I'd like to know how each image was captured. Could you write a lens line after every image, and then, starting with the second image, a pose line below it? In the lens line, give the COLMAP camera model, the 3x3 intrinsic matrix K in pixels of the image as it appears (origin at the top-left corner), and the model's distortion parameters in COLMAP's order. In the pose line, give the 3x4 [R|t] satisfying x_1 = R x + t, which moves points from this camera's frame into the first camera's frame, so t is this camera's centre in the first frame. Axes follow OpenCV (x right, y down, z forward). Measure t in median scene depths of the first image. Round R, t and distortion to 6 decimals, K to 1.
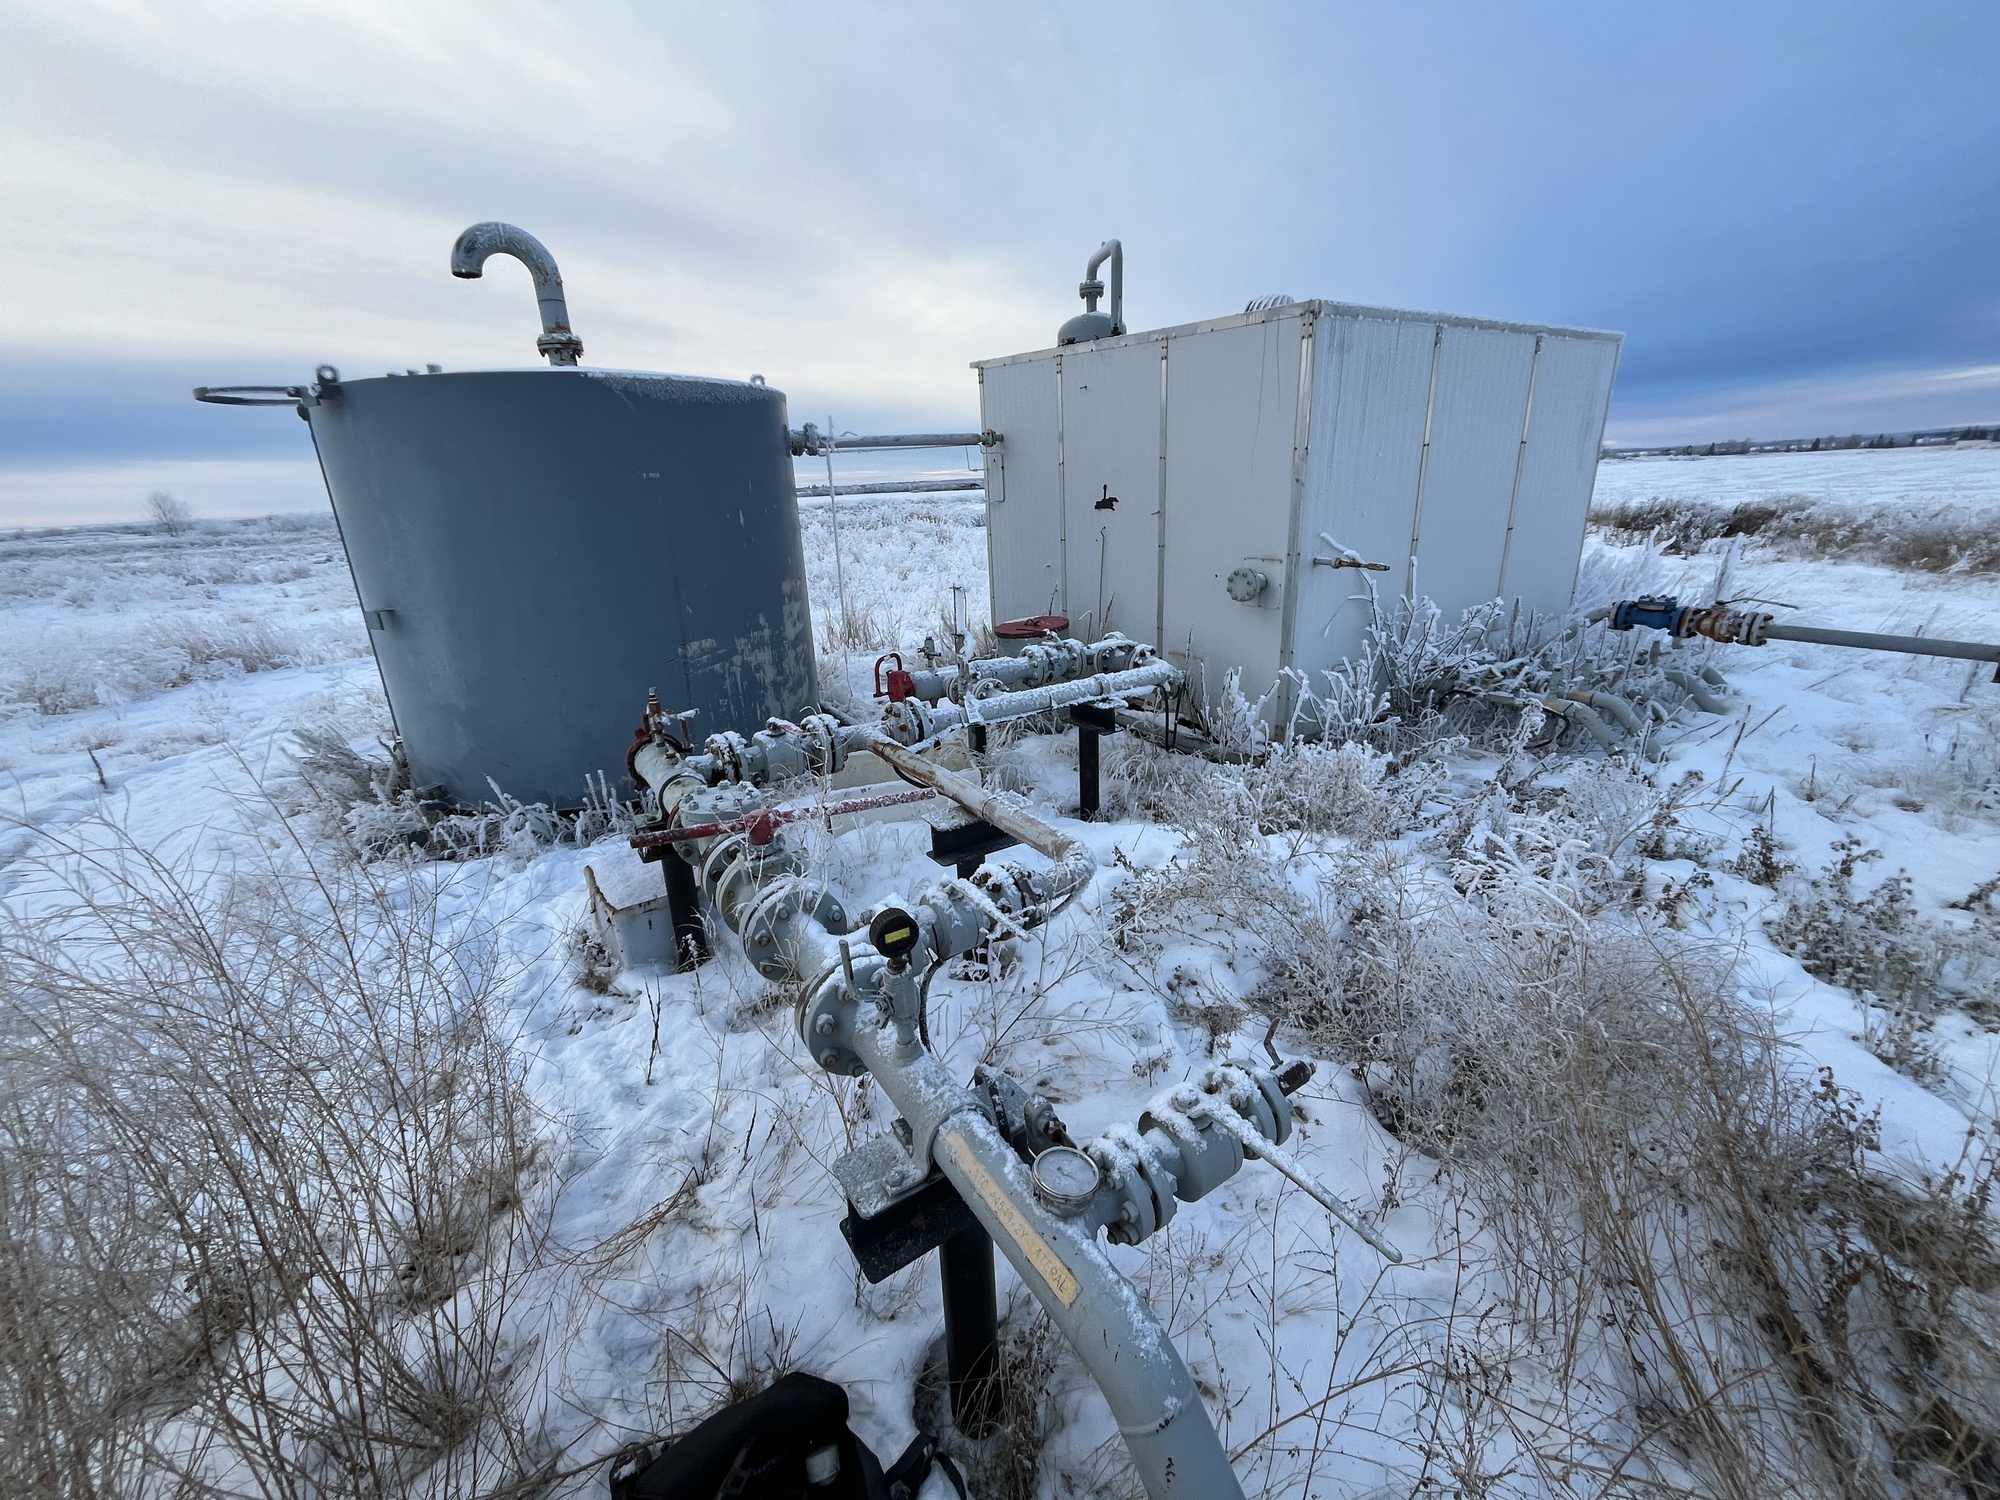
lens RADIAL K [[803.9, 0, 989.5], [0, 803.9, 746.0], [0, 0, 1]] dist [-0.002640, -0.000812]
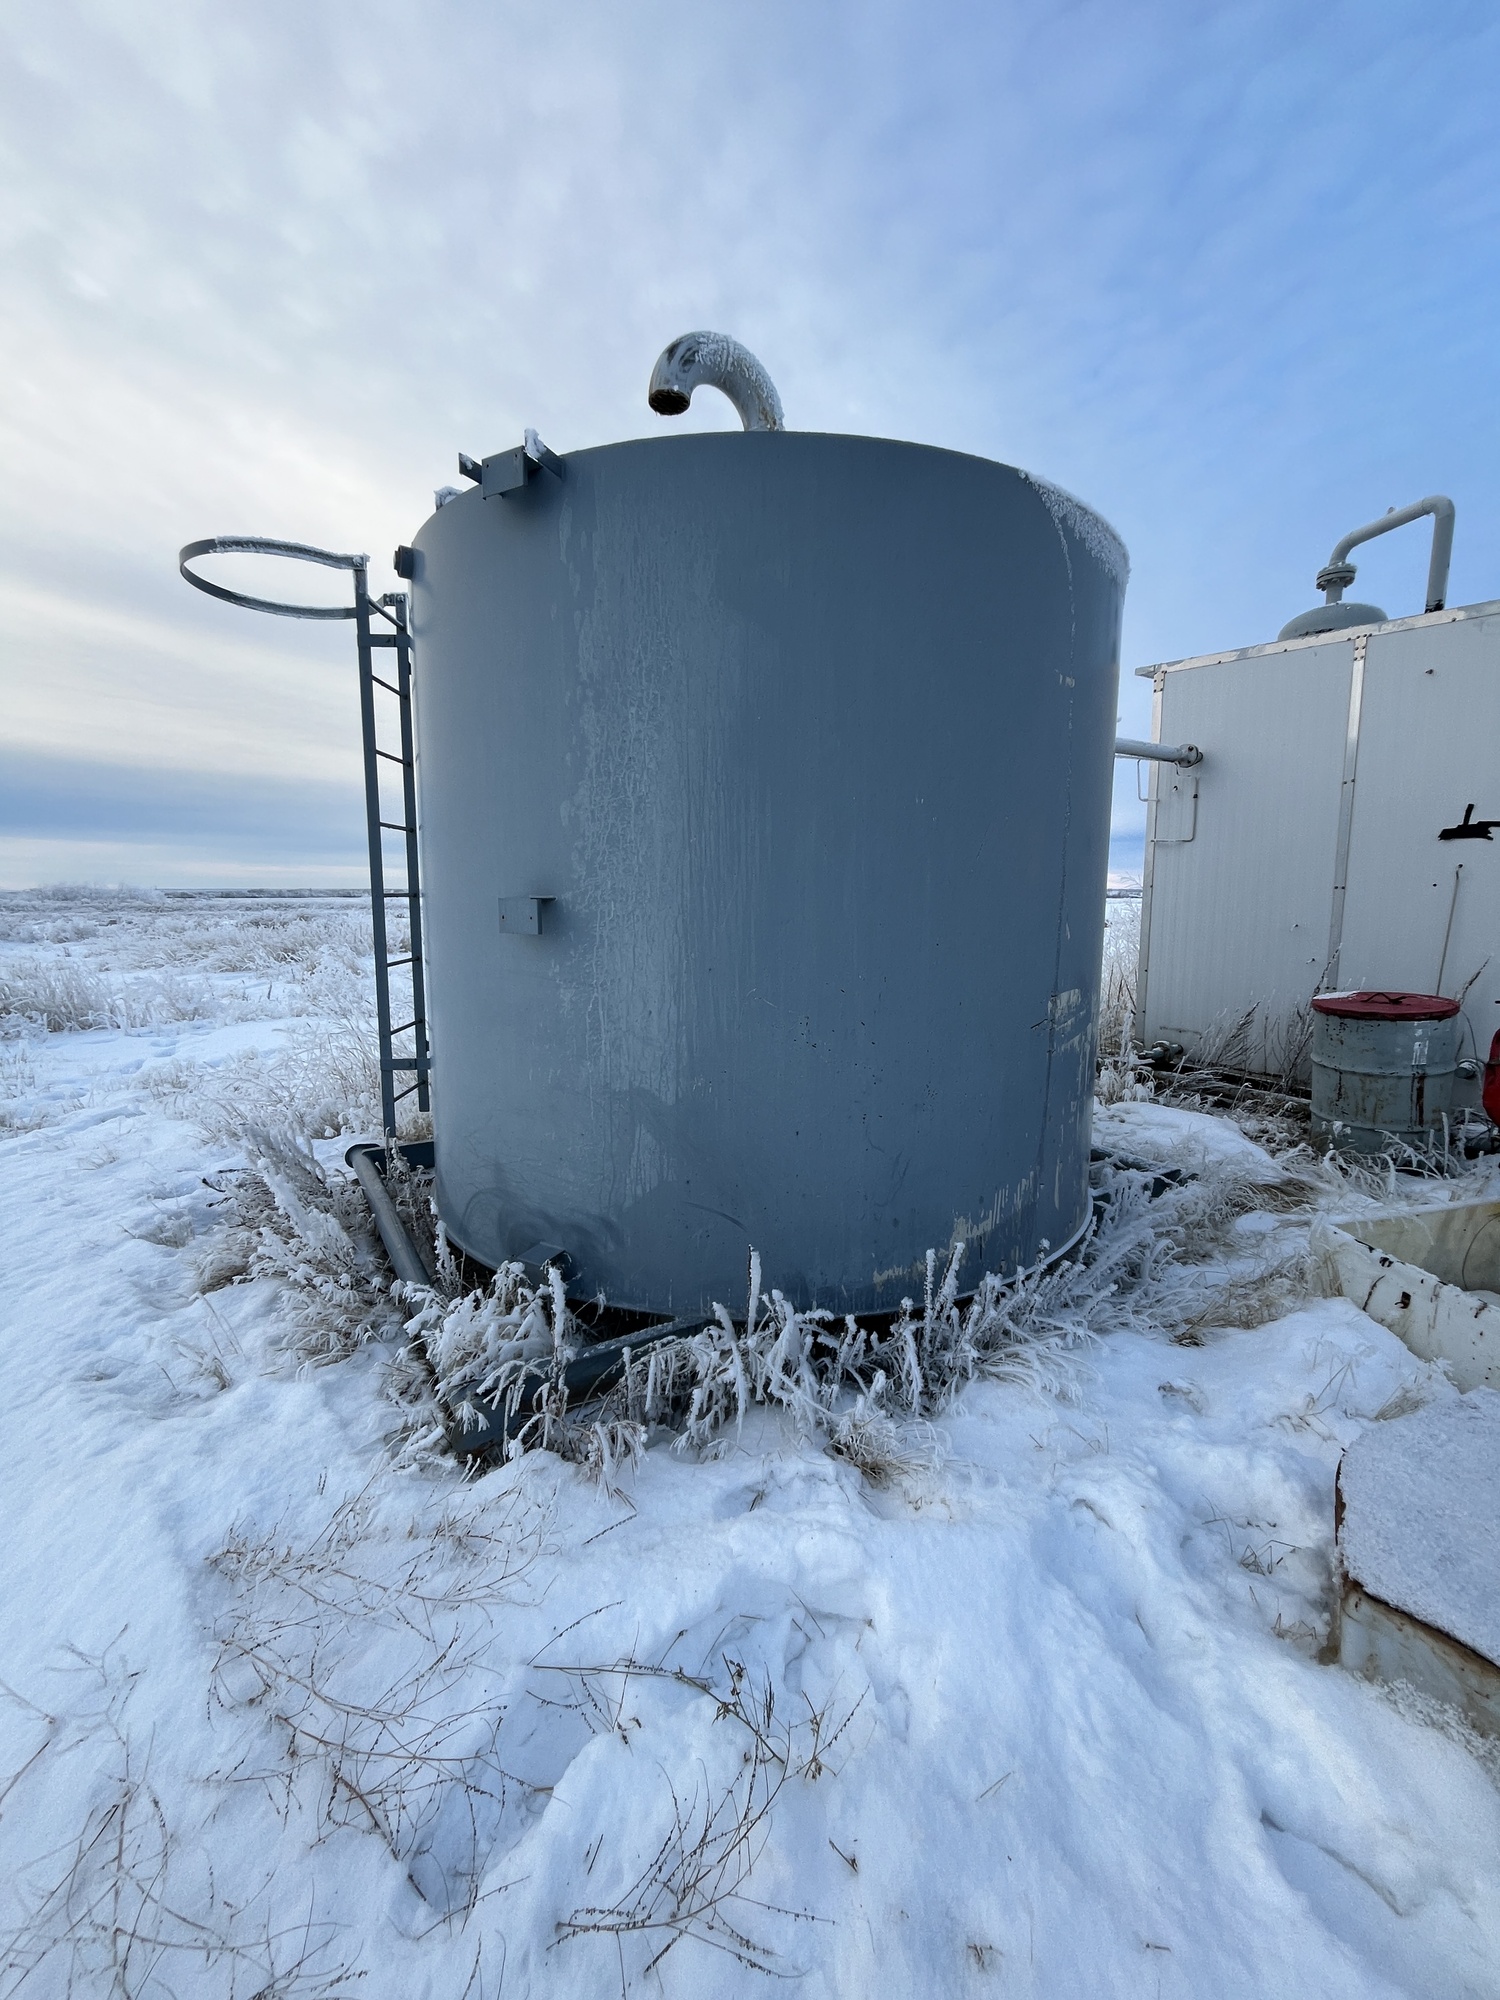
lens RADIAL K [[803.9, 0, 753.5], [0, 803.9, 993.9], [0, 0, 1]] dist [-0.002640, -0.000812]
pose [[0.998794, 0.044499, 0.020737, -0.417594], [-0.039755, 0.980939, -0.190205, -0.012711], [-0.028805, 0.189151, 0.981525, 0.339284]]
